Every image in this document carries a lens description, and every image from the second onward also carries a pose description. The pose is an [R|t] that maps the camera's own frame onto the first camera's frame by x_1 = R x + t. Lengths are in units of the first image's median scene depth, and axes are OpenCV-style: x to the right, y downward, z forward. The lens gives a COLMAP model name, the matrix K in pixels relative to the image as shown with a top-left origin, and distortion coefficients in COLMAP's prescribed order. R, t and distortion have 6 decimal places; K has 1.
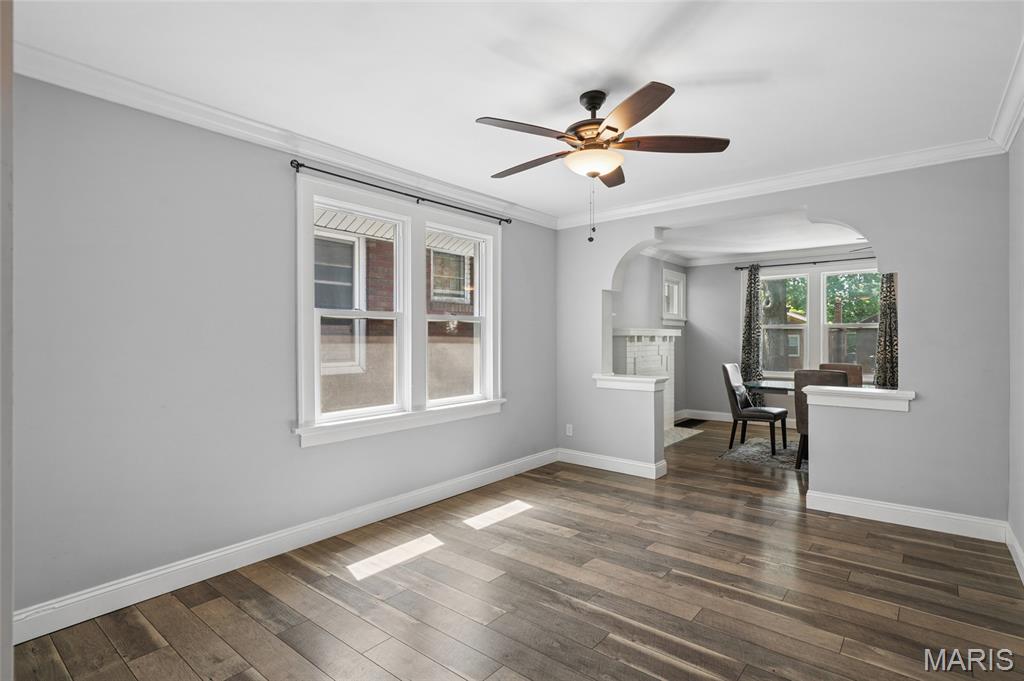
lens RADIAL K [[514.3, 0, 503.1], [0, 514.3, 334.7], [0, 0, 1]] dist [-0.001626, 0.000252]
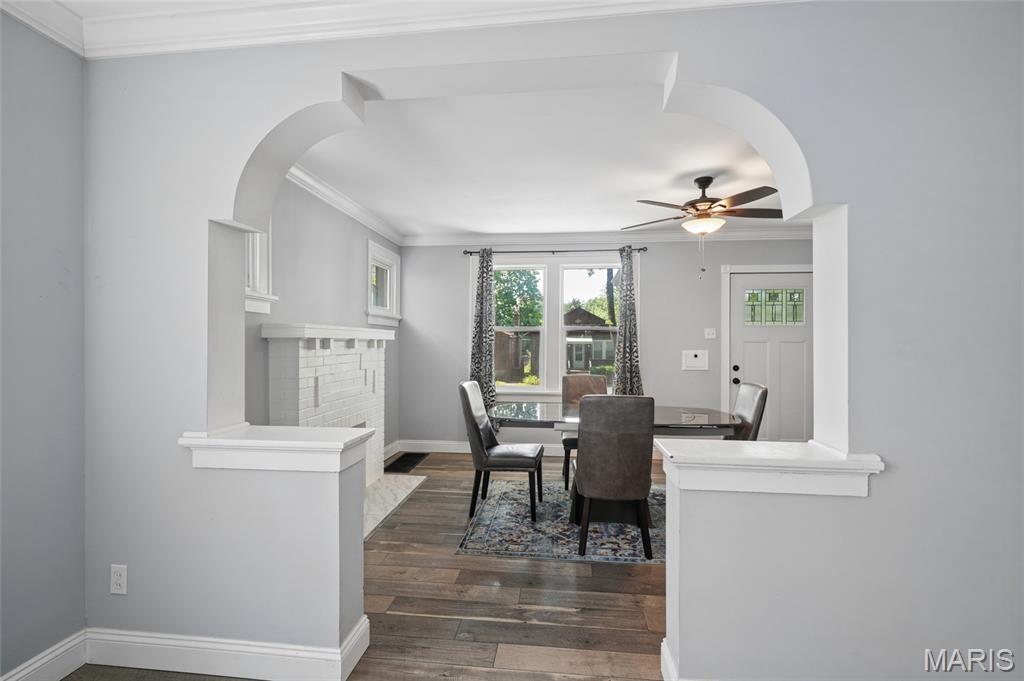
lens RADIAL K [[467.1, 0, 515.9], [0, 467.1, 342.9], [0, 0, 1]] dist [-0.000265, 0.000746]
pose [[0.825723, 0.003444, 0.564065, 0.221323], [-0.006999, 0.999967, 0.004140, 0.004879], [-0.564032, -0.007366, 0.825720, 0.680081]]
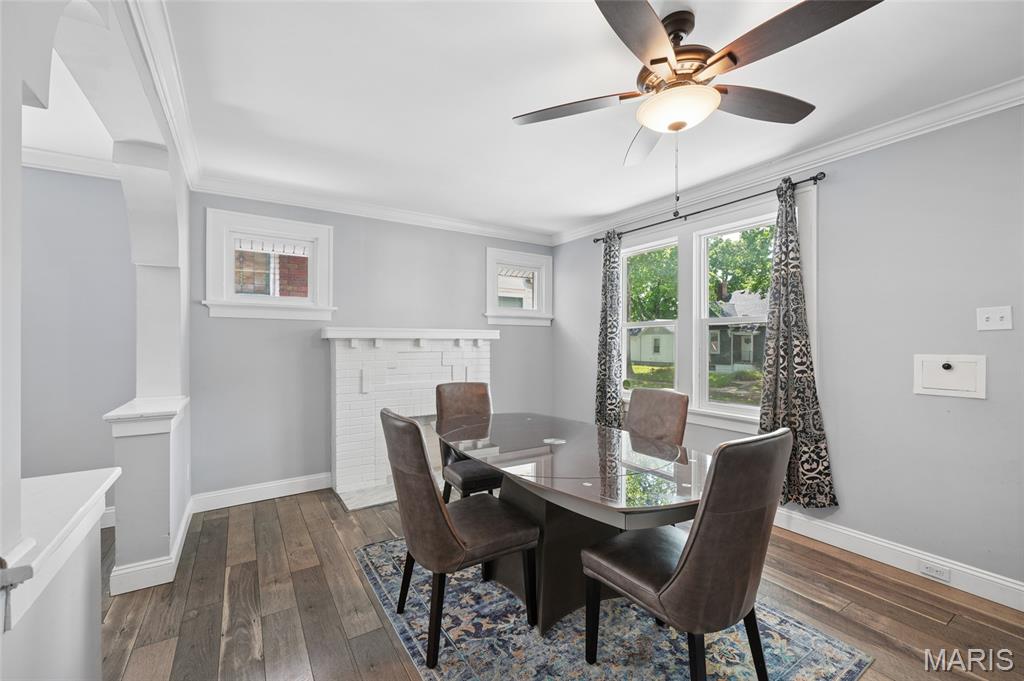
lens RADIAL K [[420.3, 0, 510.8], [0, 420.3, 346.1], [0, 0, 1]] dist [-0.002461, -0.000157]
pose [[0.959153, 0.002913, -0.282872, 0.904476], [0.001284, 0.999892, 0.014651, 0.006366], [0.282884, -0.014416, 0.959046, 0.762716]]
